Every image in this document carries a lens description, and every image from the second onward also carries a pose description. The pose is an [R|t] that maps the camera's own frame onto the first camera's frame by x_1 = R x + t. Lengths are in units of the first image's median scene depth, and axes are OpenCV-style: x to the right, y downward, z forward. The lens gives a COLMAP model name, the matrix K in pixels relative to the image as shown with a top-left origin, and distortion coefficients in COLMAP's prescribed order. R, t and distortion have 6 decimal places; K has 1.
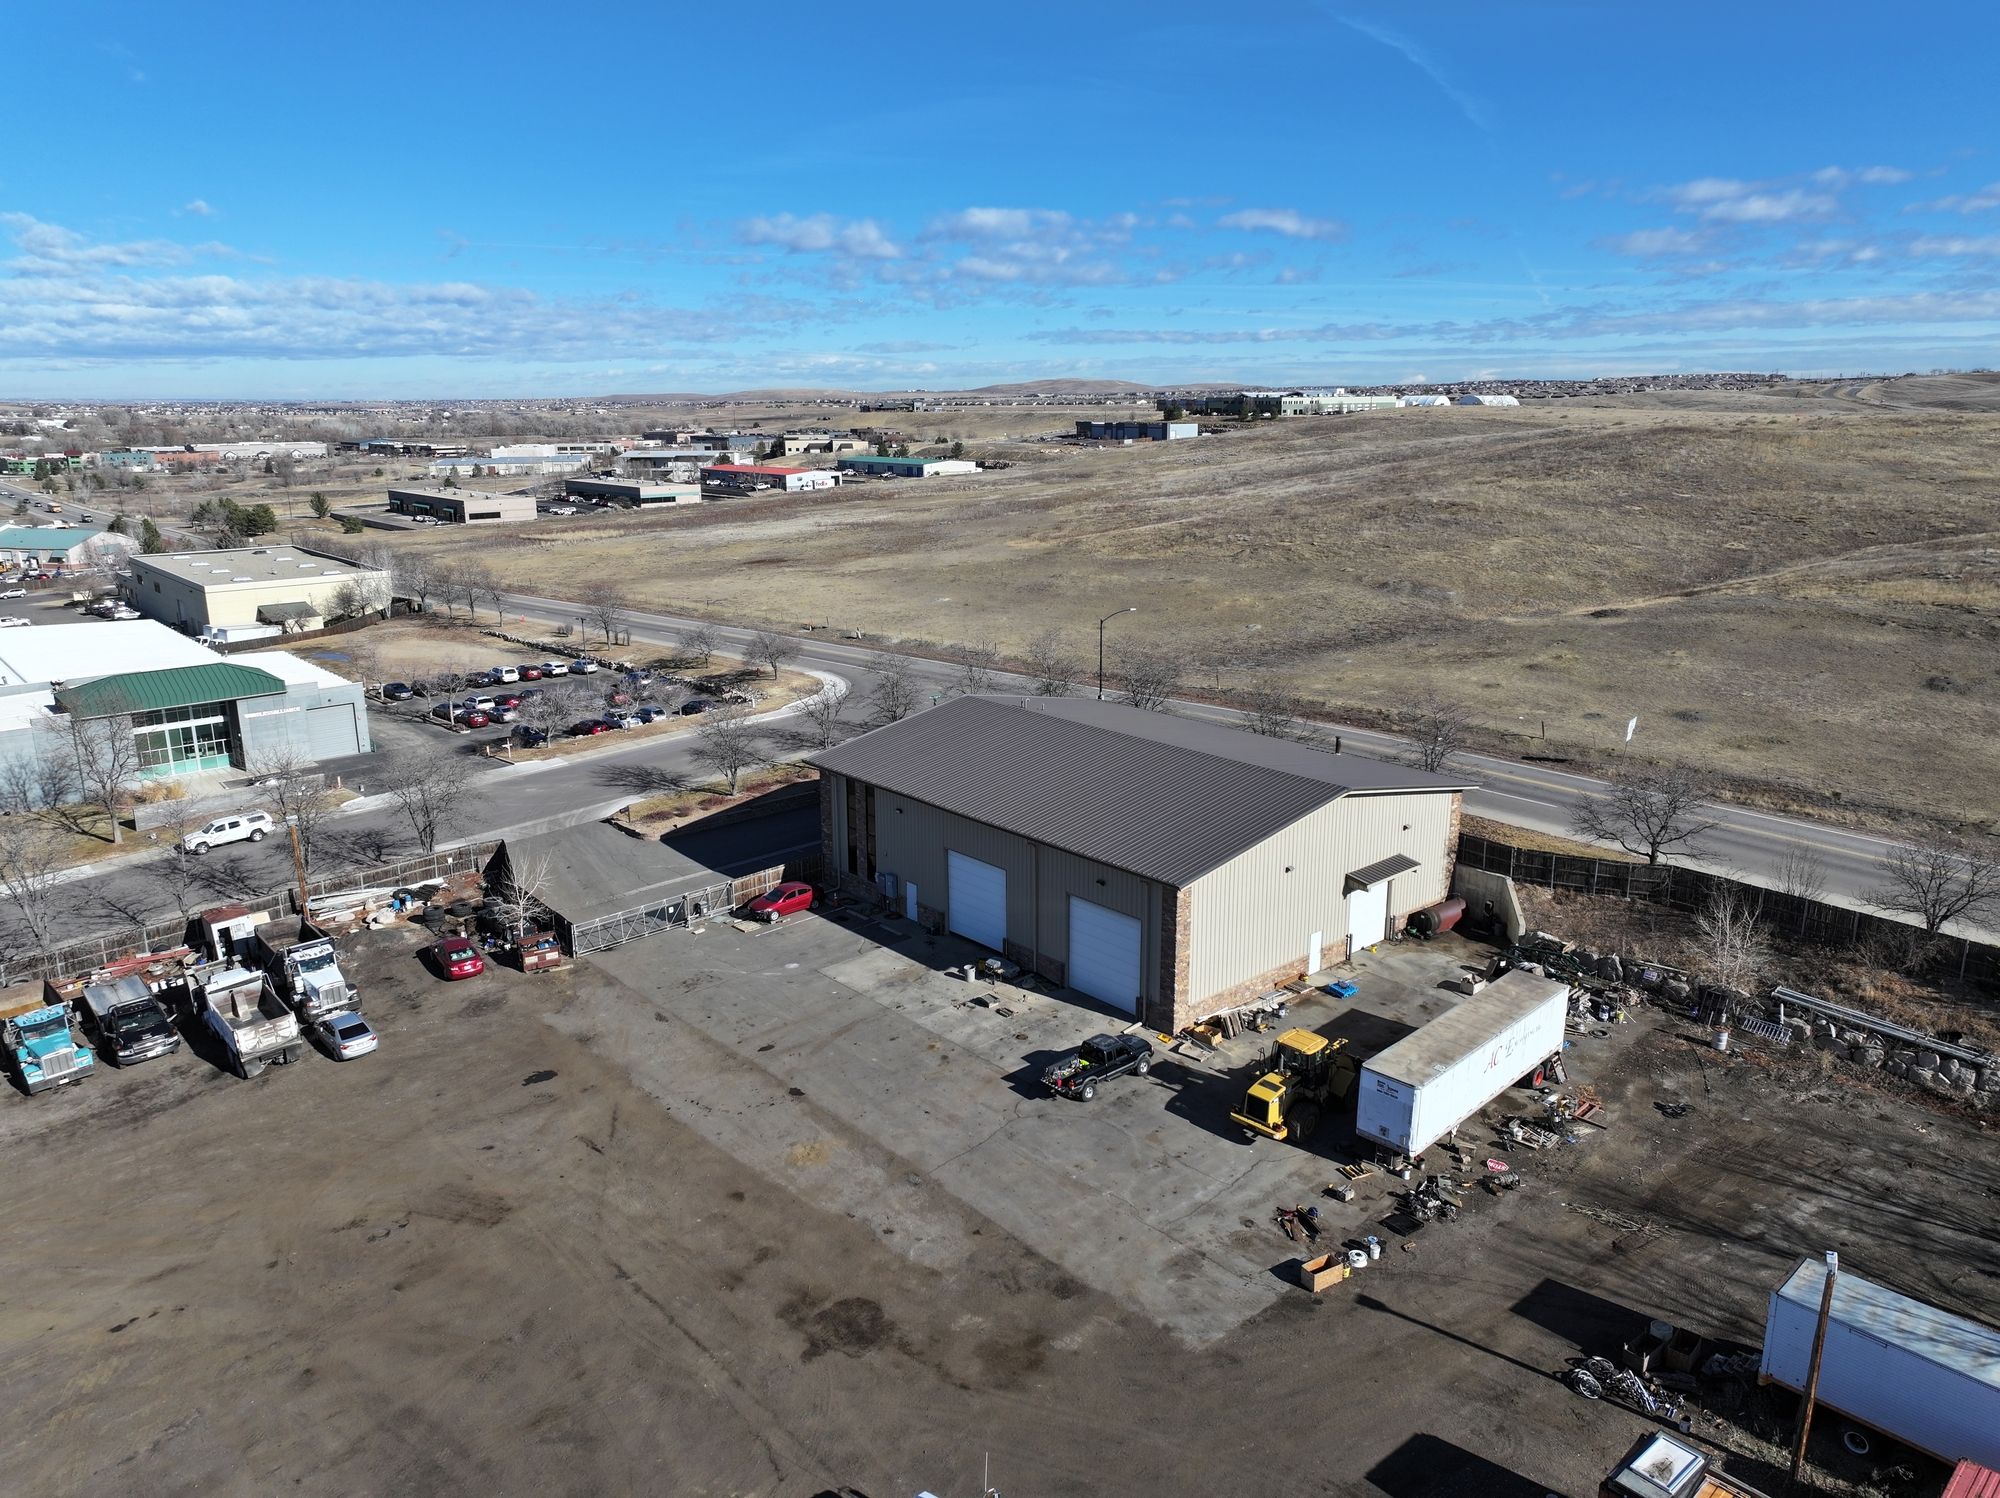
lens RADIAL K [[1399.3, 0, 1003.3], [0, 1399.3, 745.9], [0, 0, 1]] dist [0.007695, 0.000757]
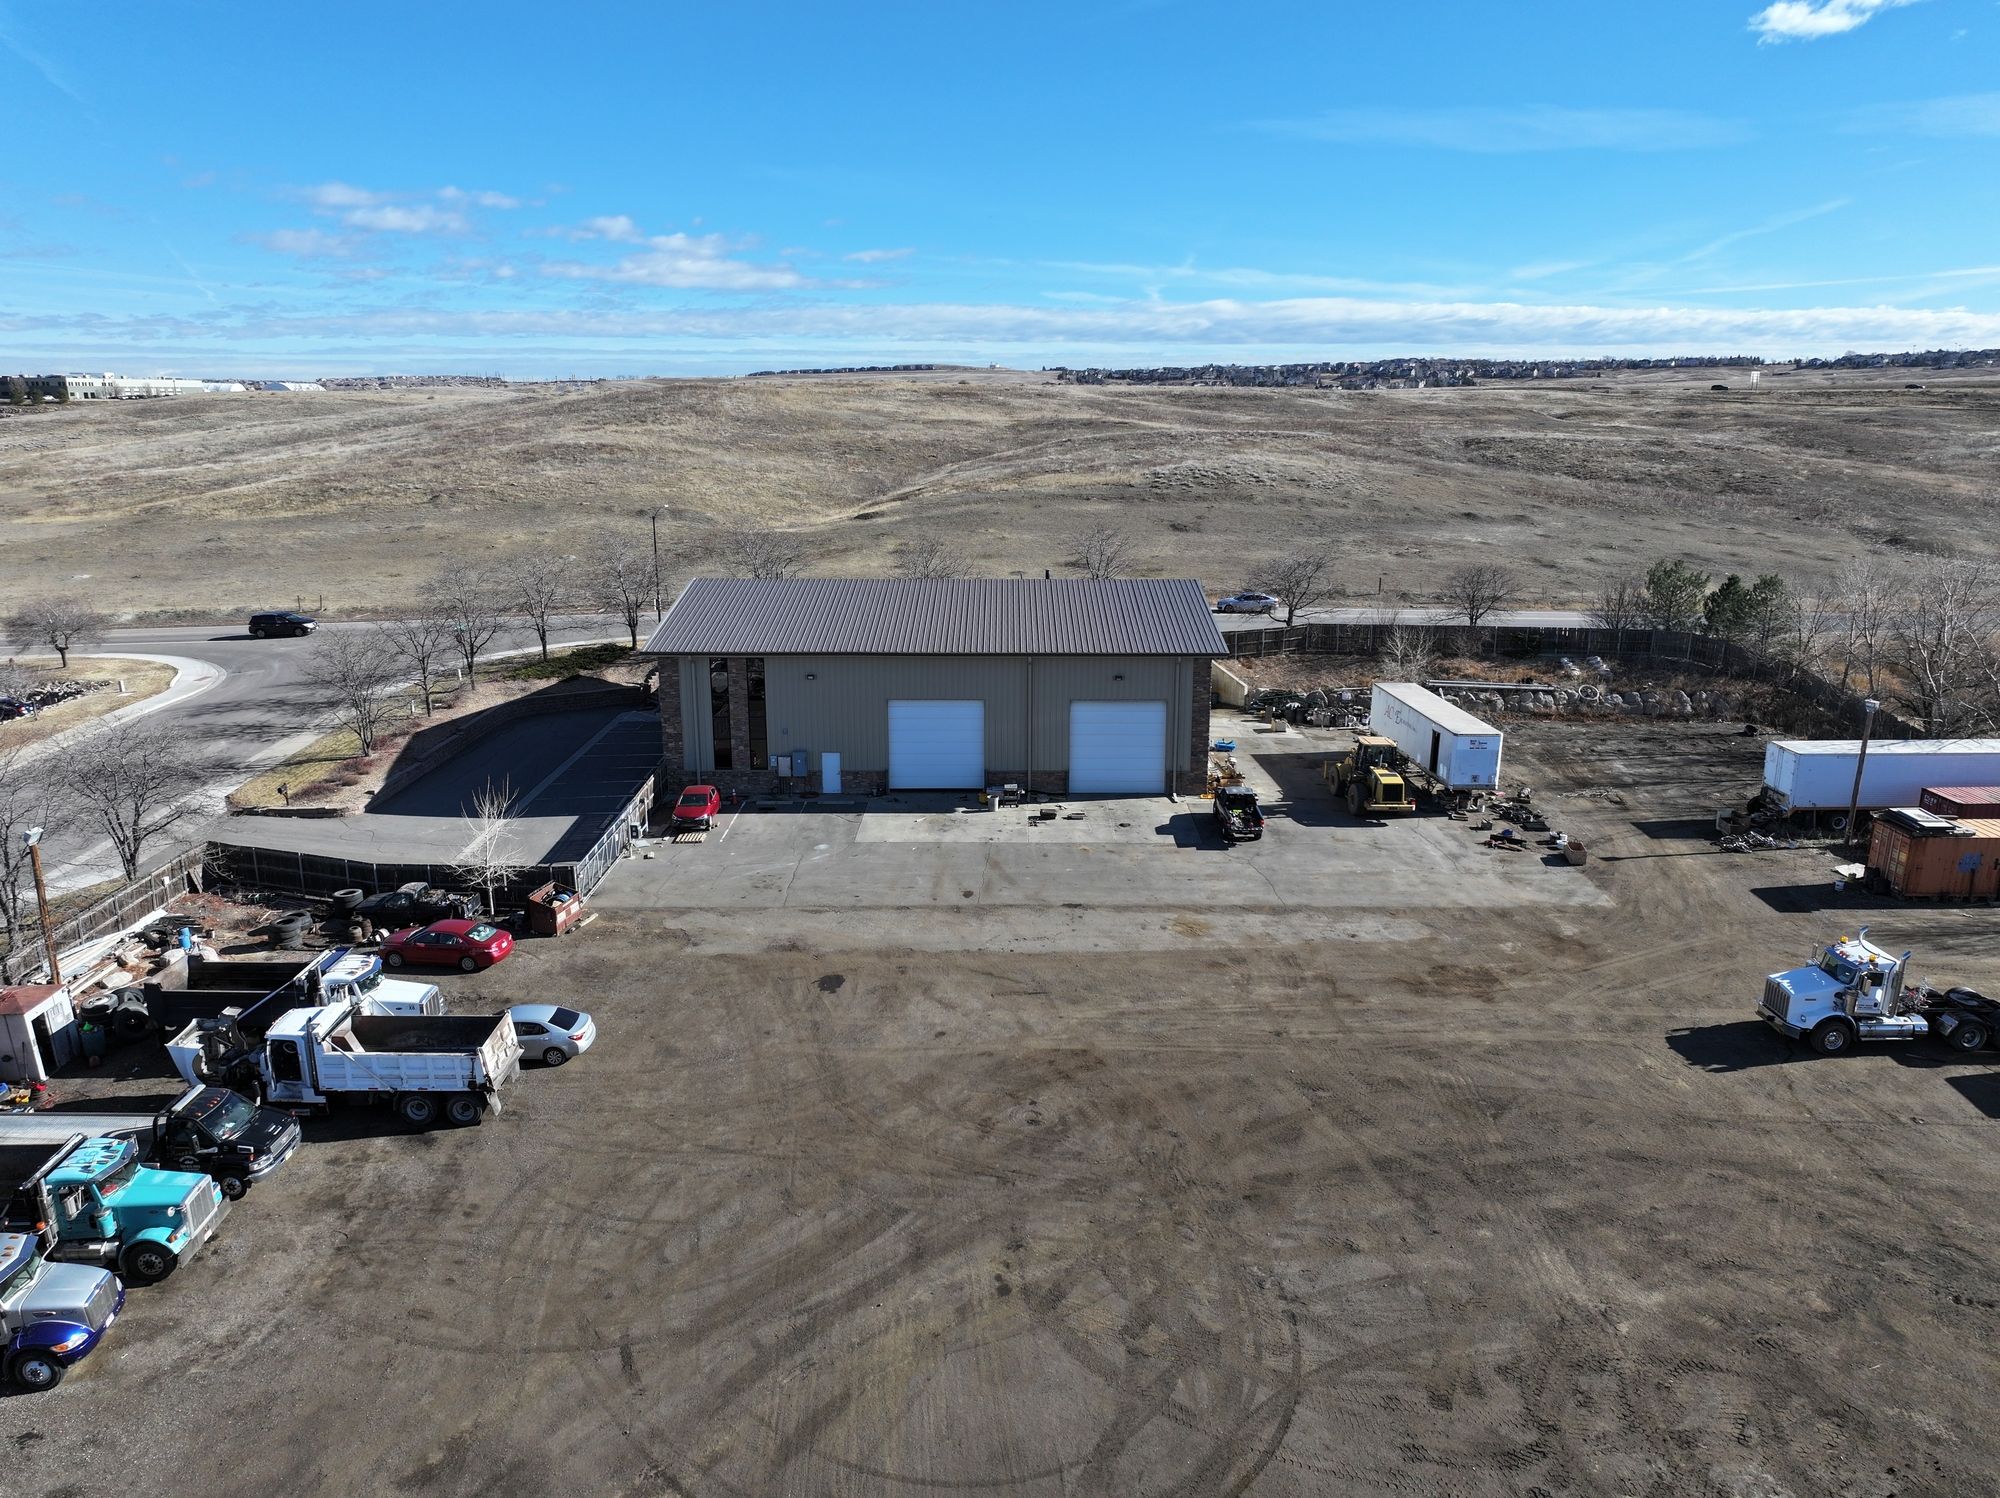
lens RADIAL K [[1399.3, 0, 1009.7], [0, 1399.3, 754.3], [0, 0, 1]] dist [0.007695, 0.000757]
pose [[0.664832, -0.181013, 0.724729, -0.750431], [0.178285, 0.980608, 0.081372, 0.050302], [-0.725405, 0.075109, 0.684212, 0.313617]]
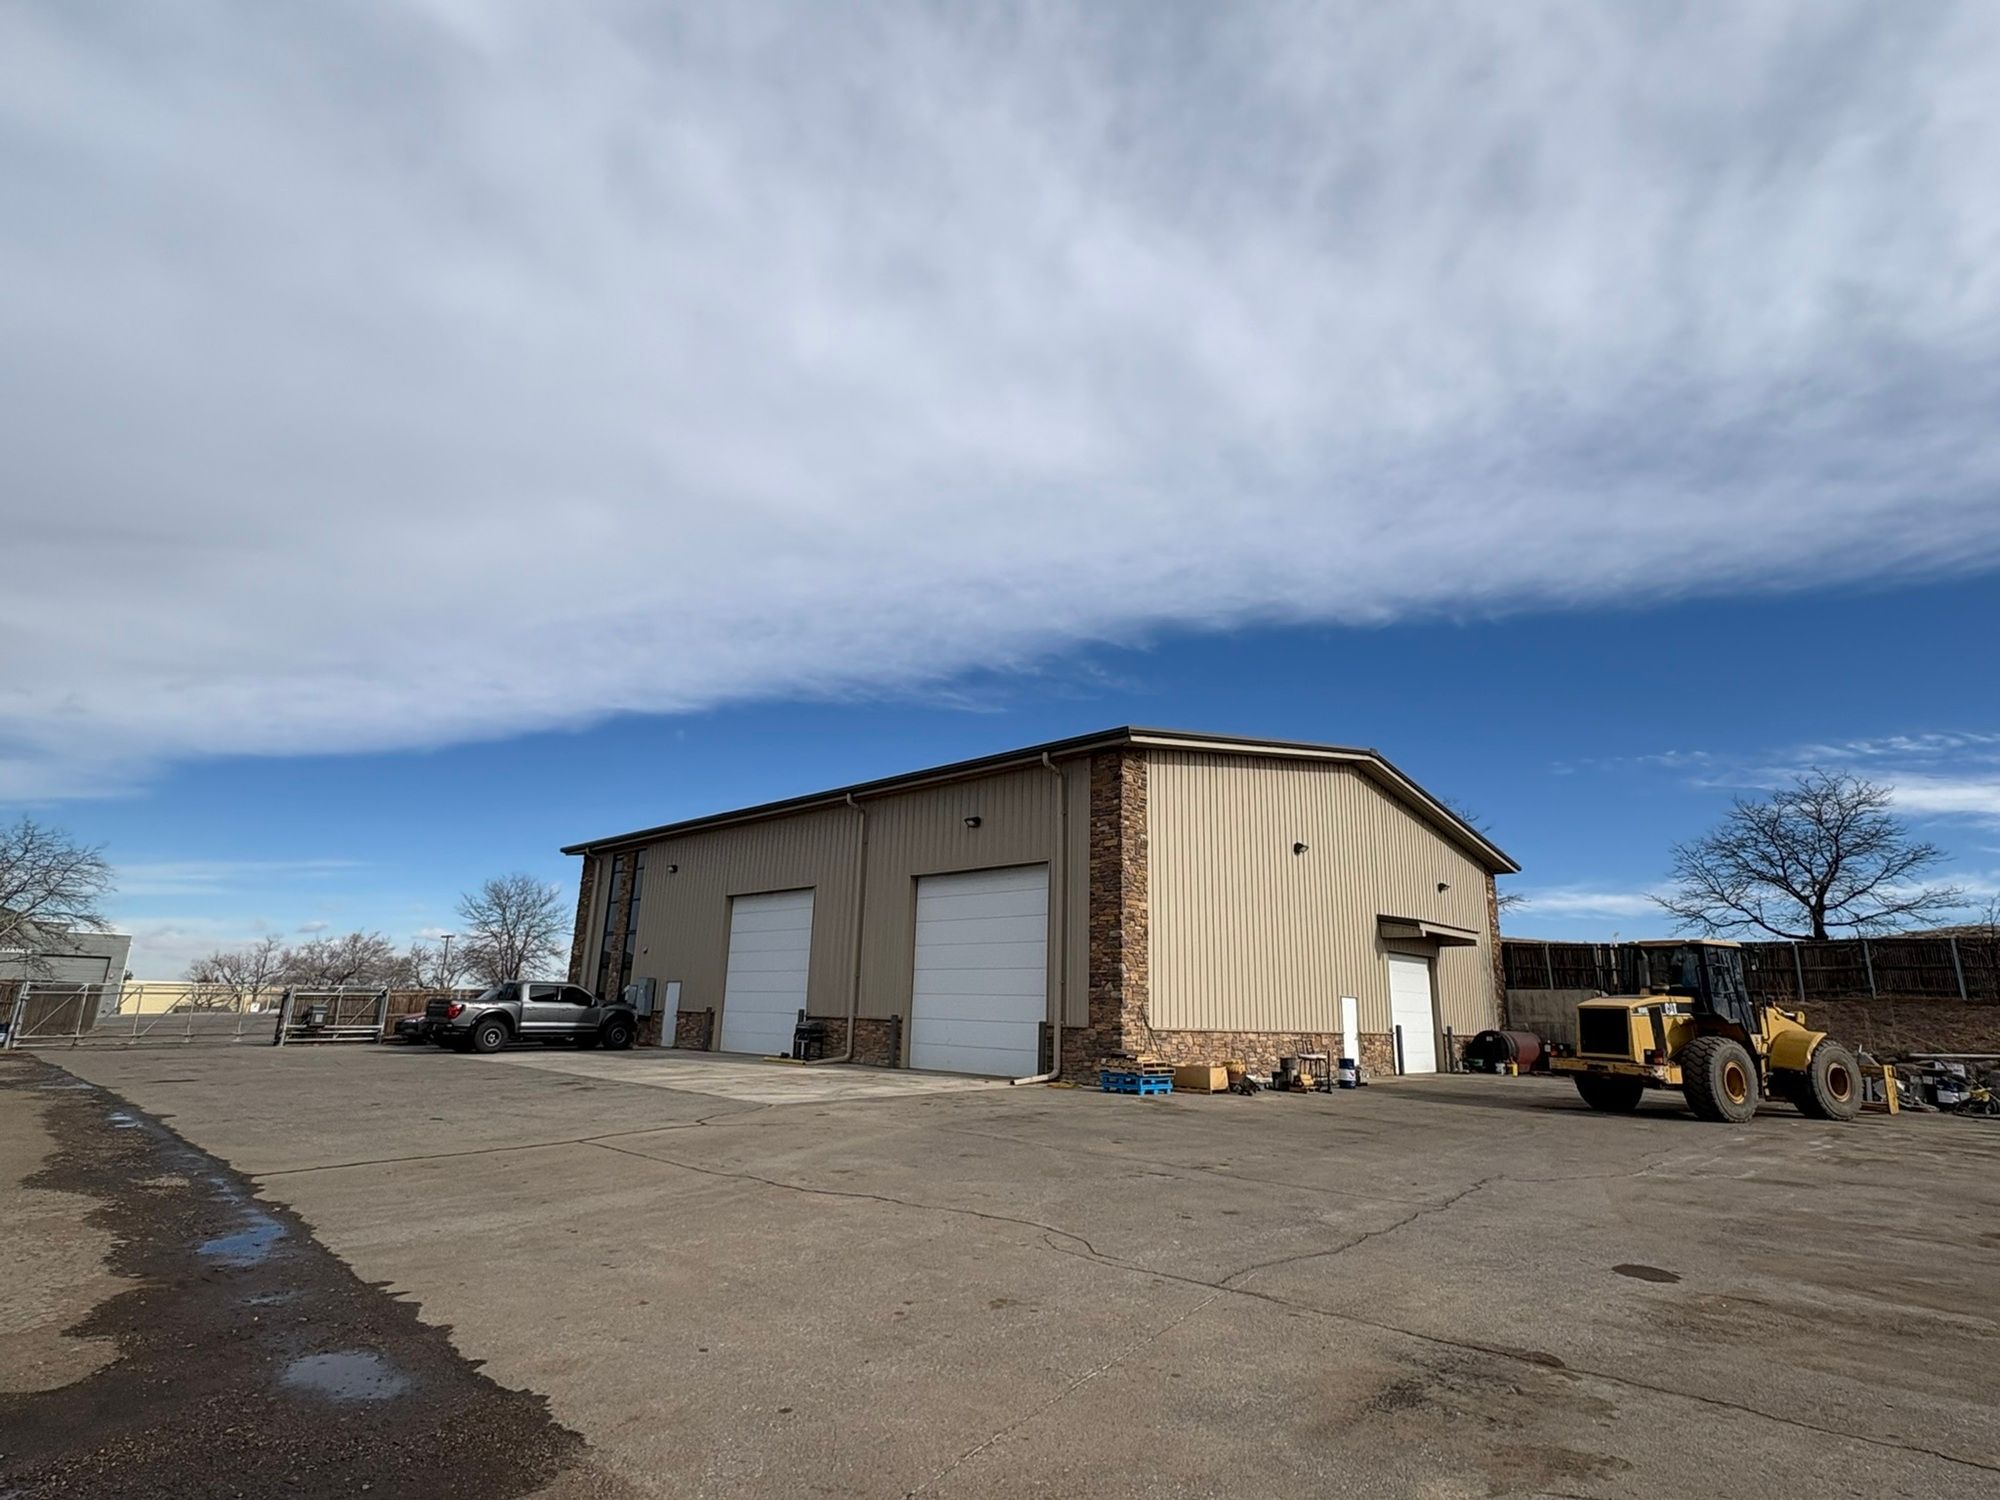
lens RADIAL K [[1013.6, 0, 1007.0], [0, 1013.6, 733.2], [0, 0, 1]] dist [-0.006352, 0.002372]
pose [[0.996797, 0.046015, 0.065413, 0.053713], [-0.008201, 0.872397, -0.488729, 0.250043], [-0.079555, 0.486627, 0.869980, 0.616844]]
